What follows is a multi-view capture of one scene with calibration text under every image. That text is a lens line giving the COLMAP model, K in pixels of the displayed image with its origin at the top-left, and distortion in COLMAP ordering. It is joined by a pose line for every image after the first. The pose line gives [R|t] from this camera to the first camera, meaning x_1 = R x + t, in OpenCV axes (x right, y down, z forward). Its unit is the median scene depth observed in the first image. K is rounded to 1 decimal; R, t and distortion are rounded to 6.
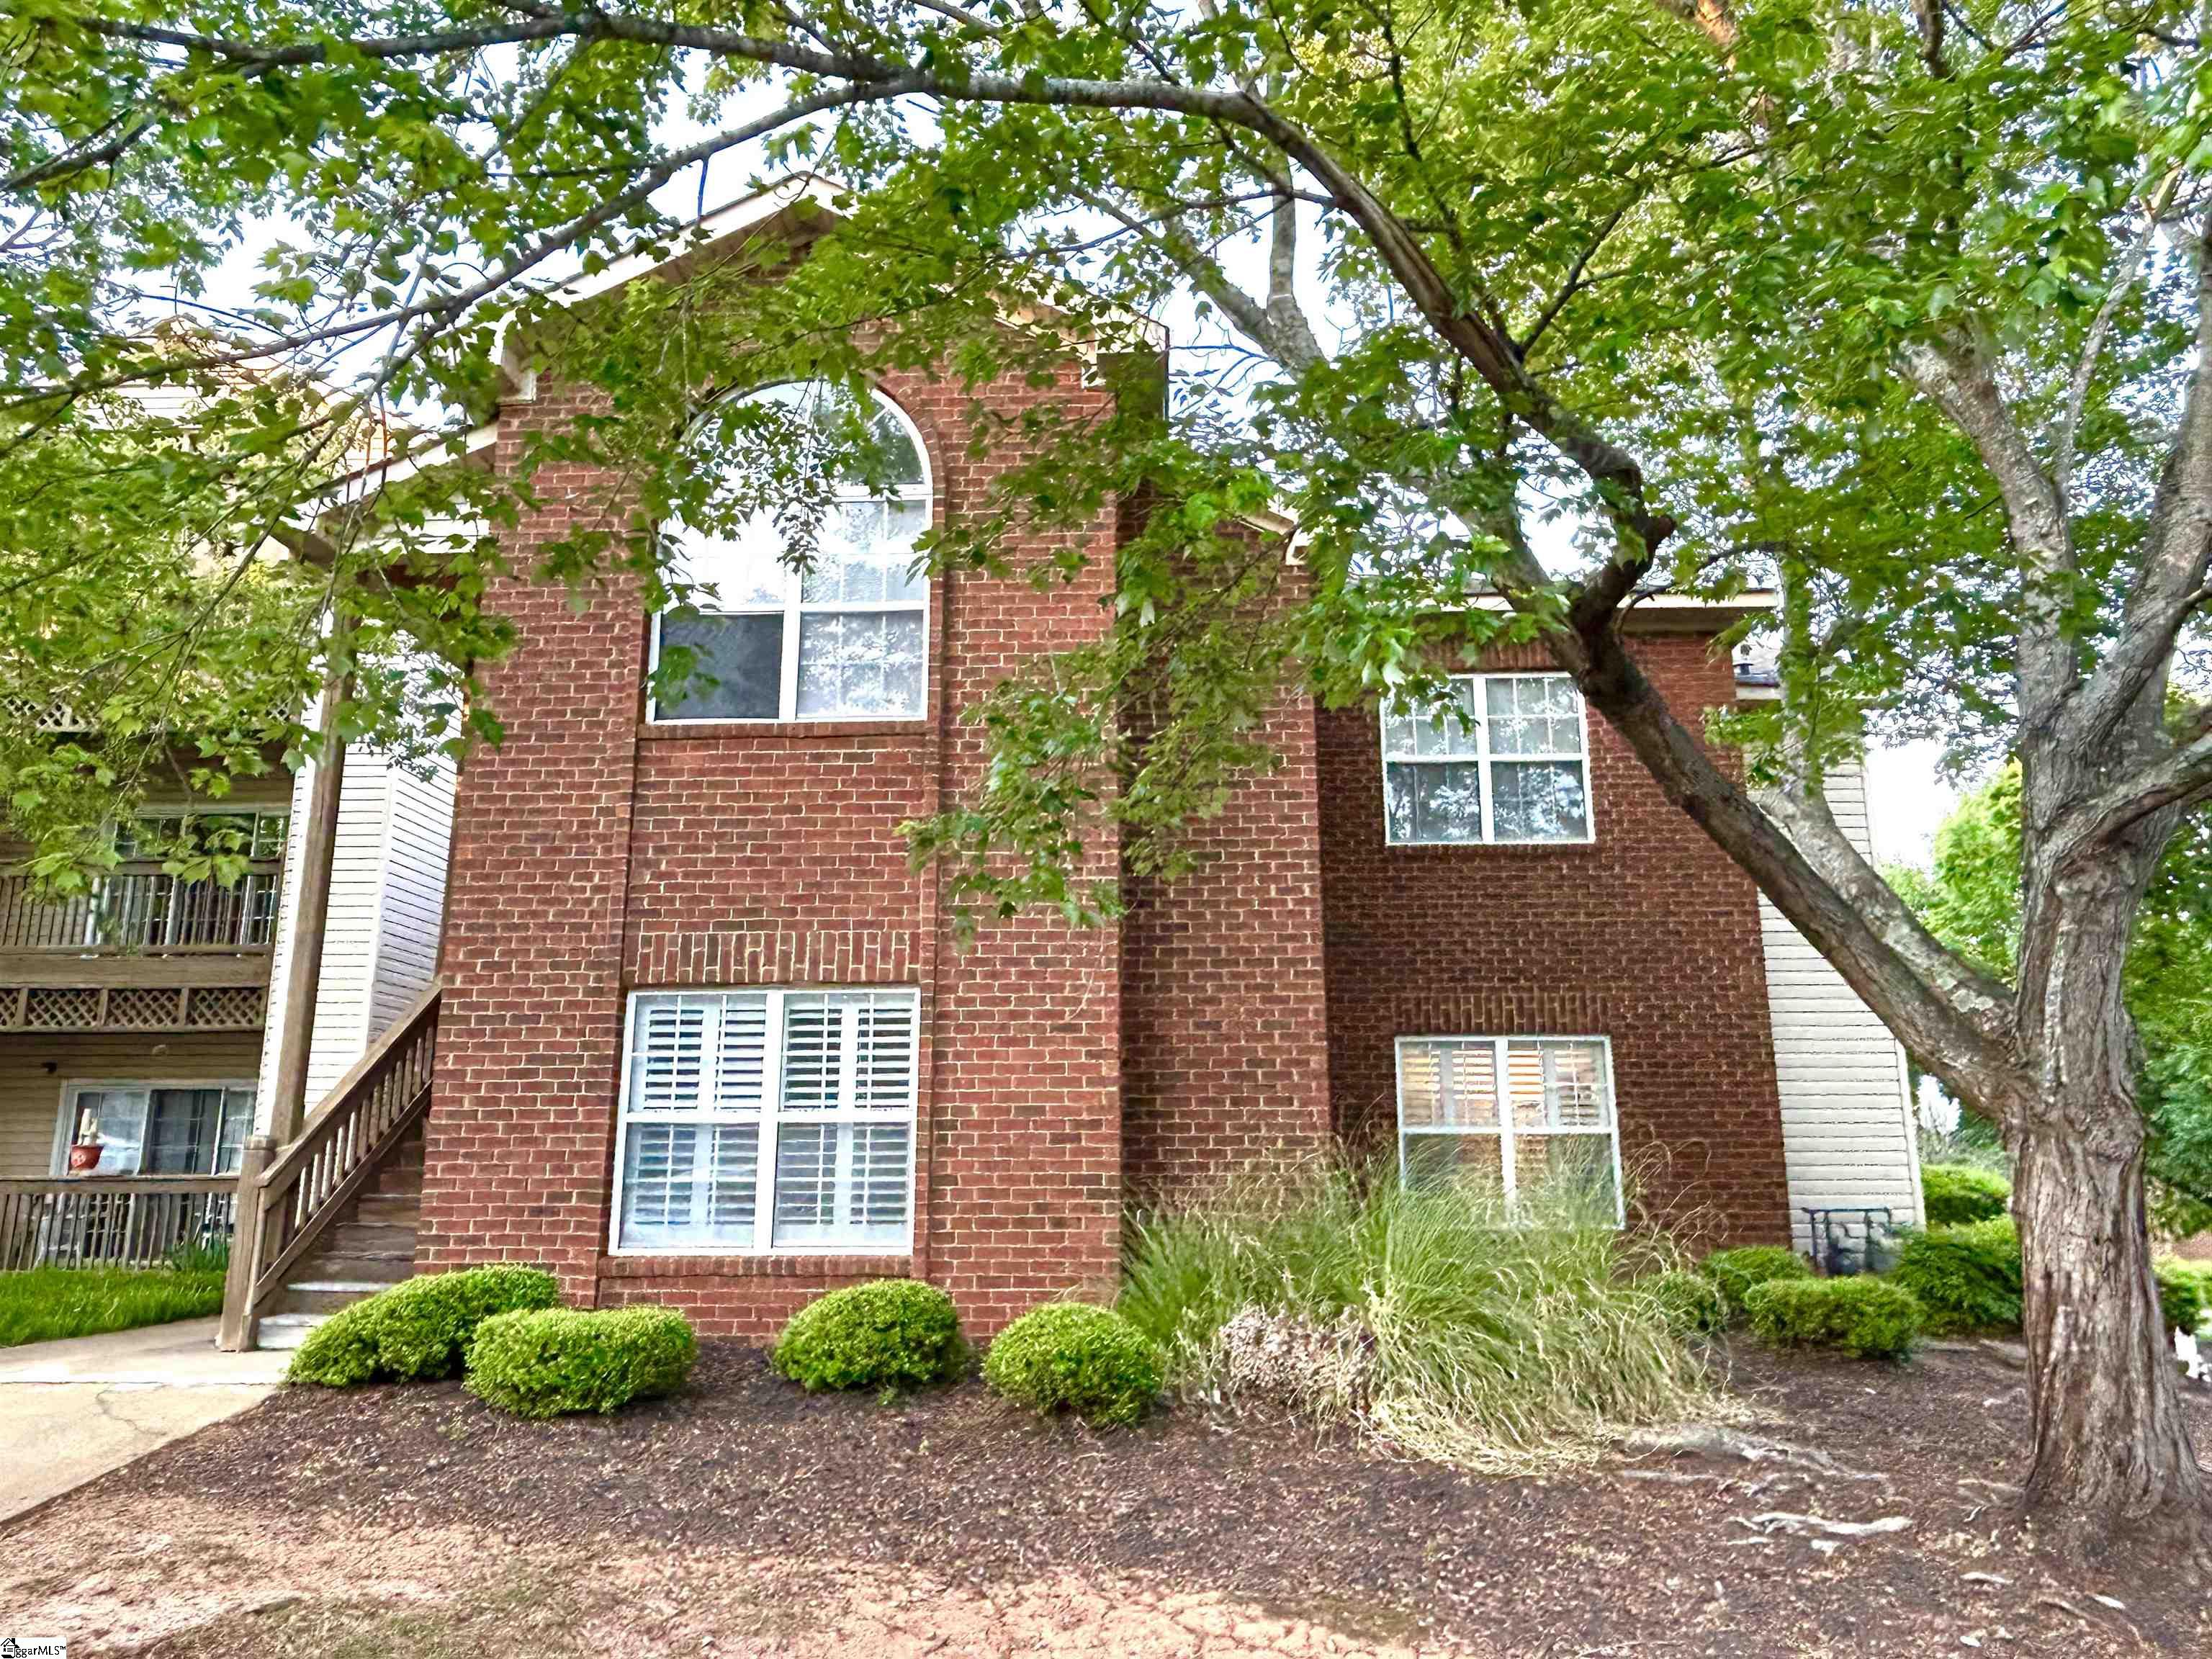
lens RADIAL K [[1440.4, 0, 1107.0], [0, 1440.4, 829.5], [0, 0, 1]] dist [-0.006843, -0.013920]
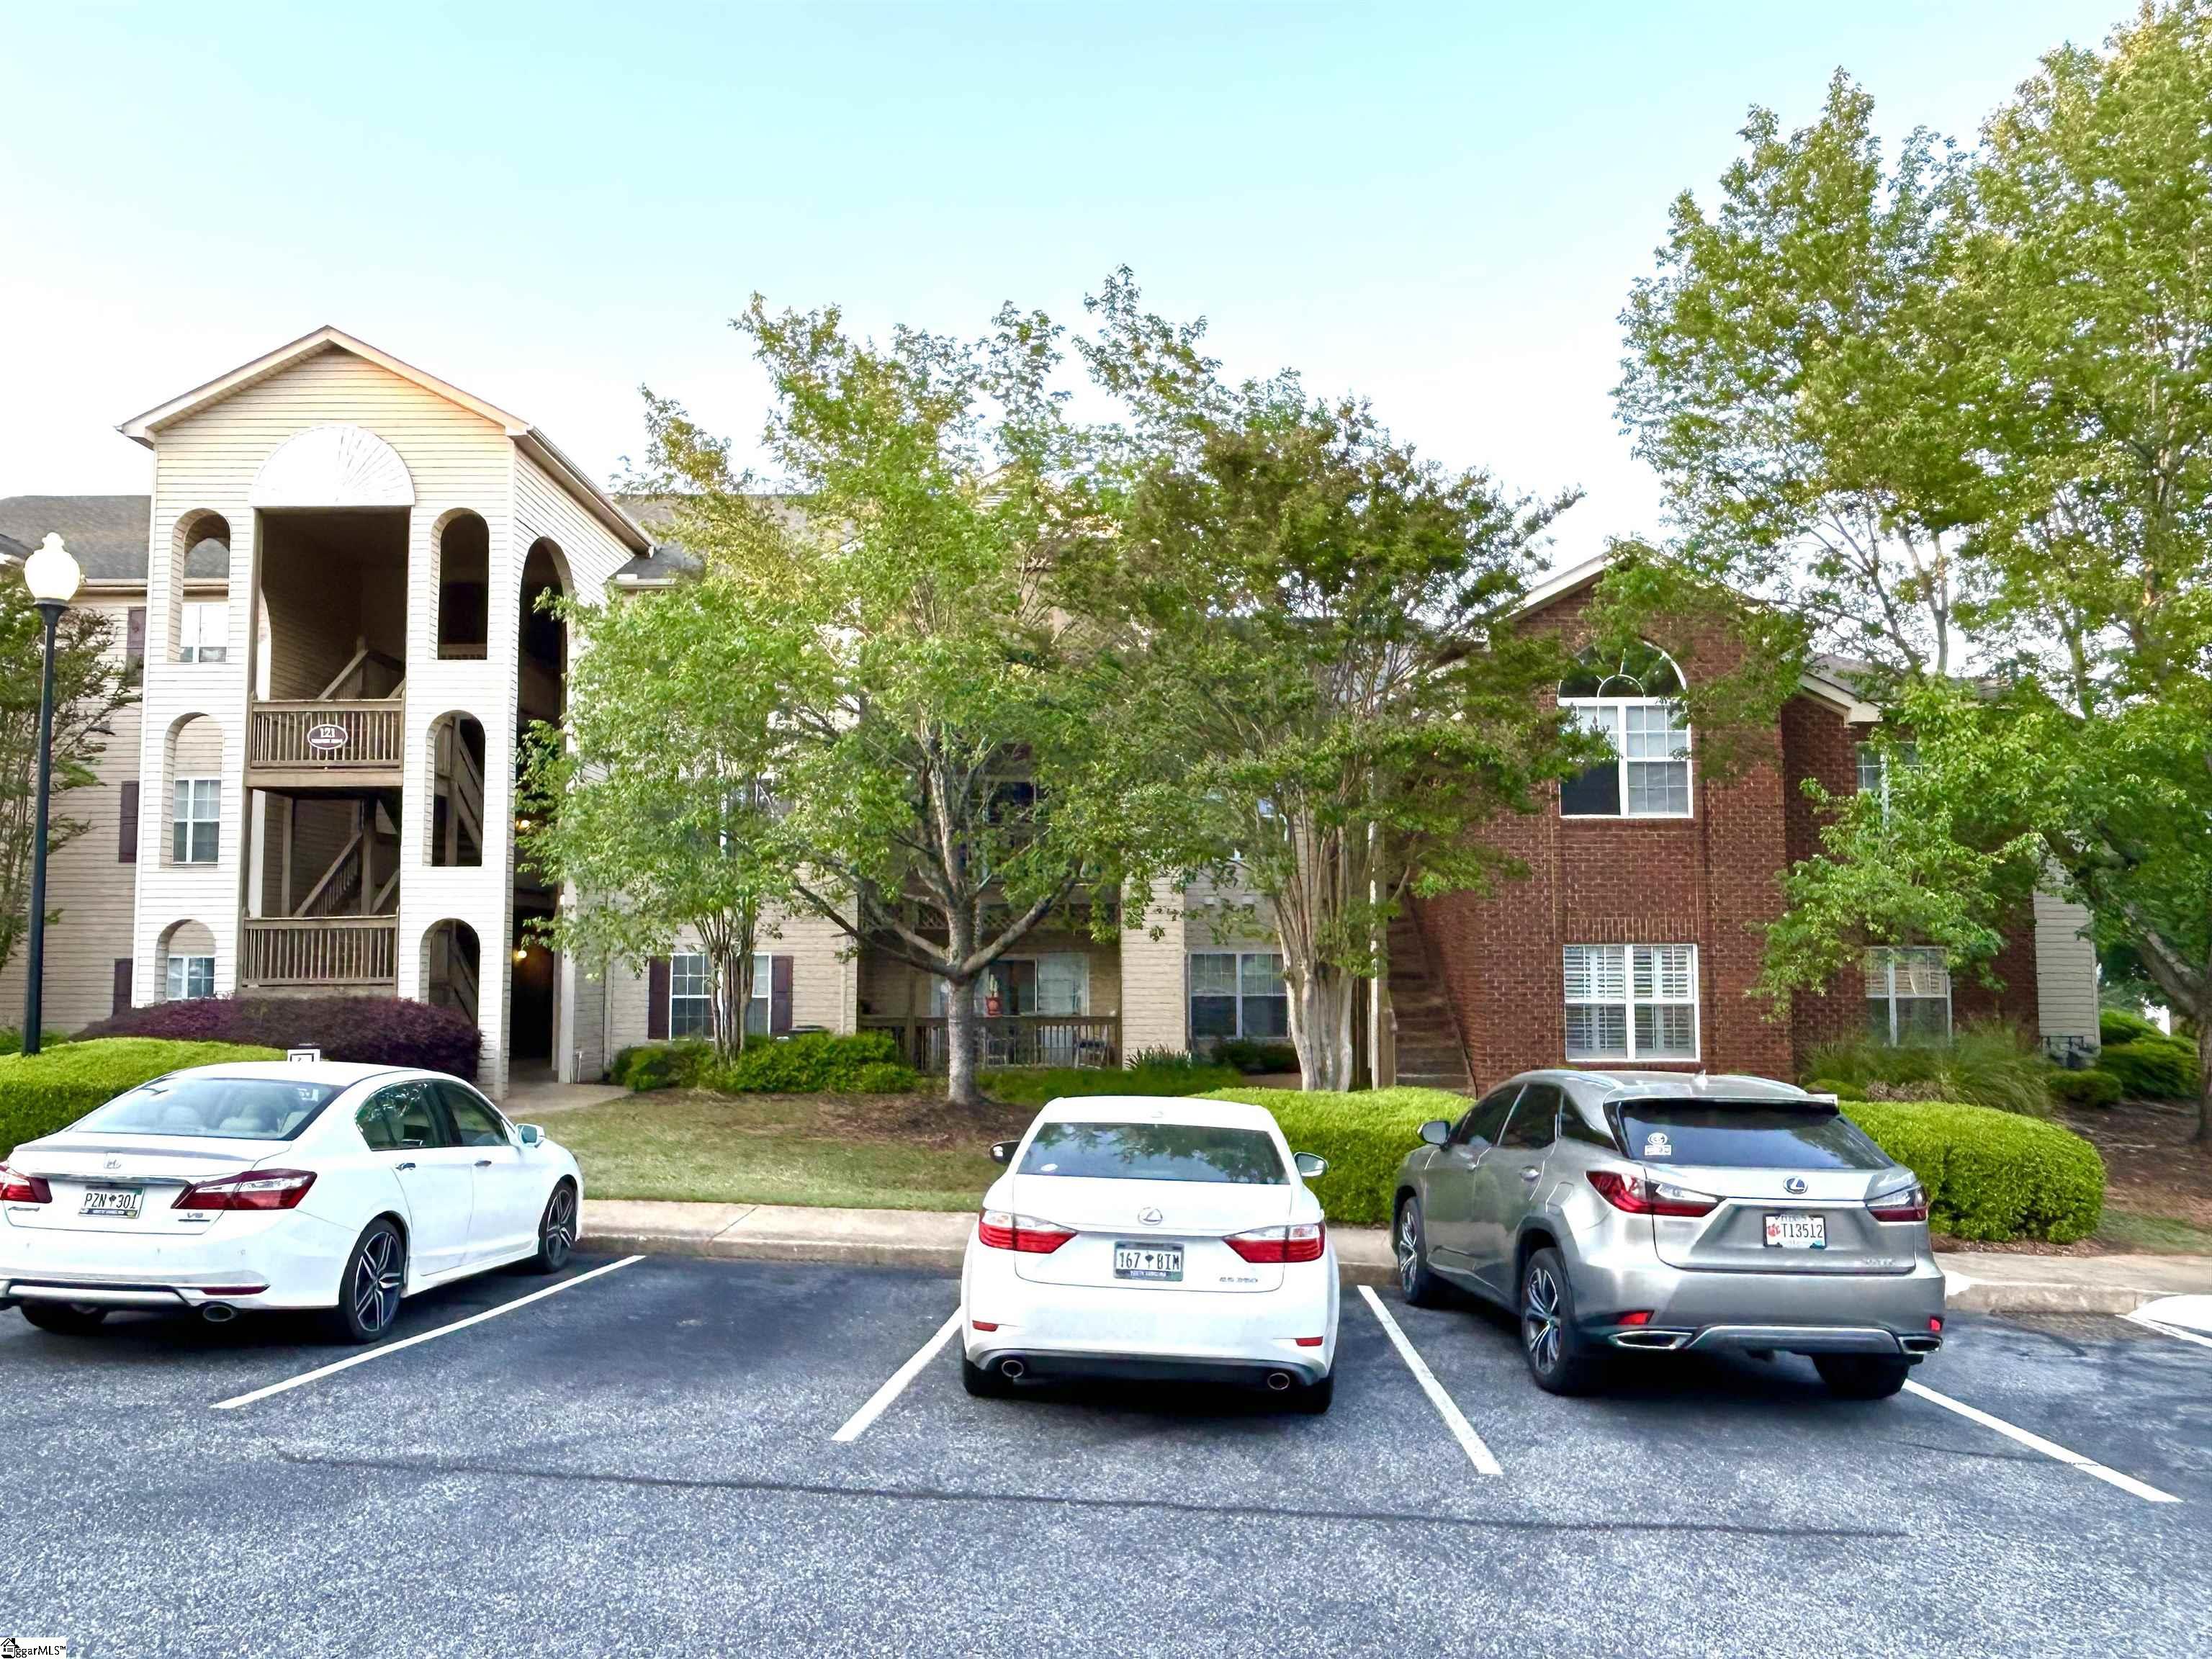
lens RADIAL K [[1607.9, 0, 1104.7], [0, 1607.9, 829.9], [0, 0, 1]] dist [-0.000678, -0.000399]
pose [[0.999675, 0.000773, 0.025480, -1.060340], [-0.004340, 0.990109, 0.140230, -0.390129], [-0.025120, -0.140295, 0.989791, -1.348389]]
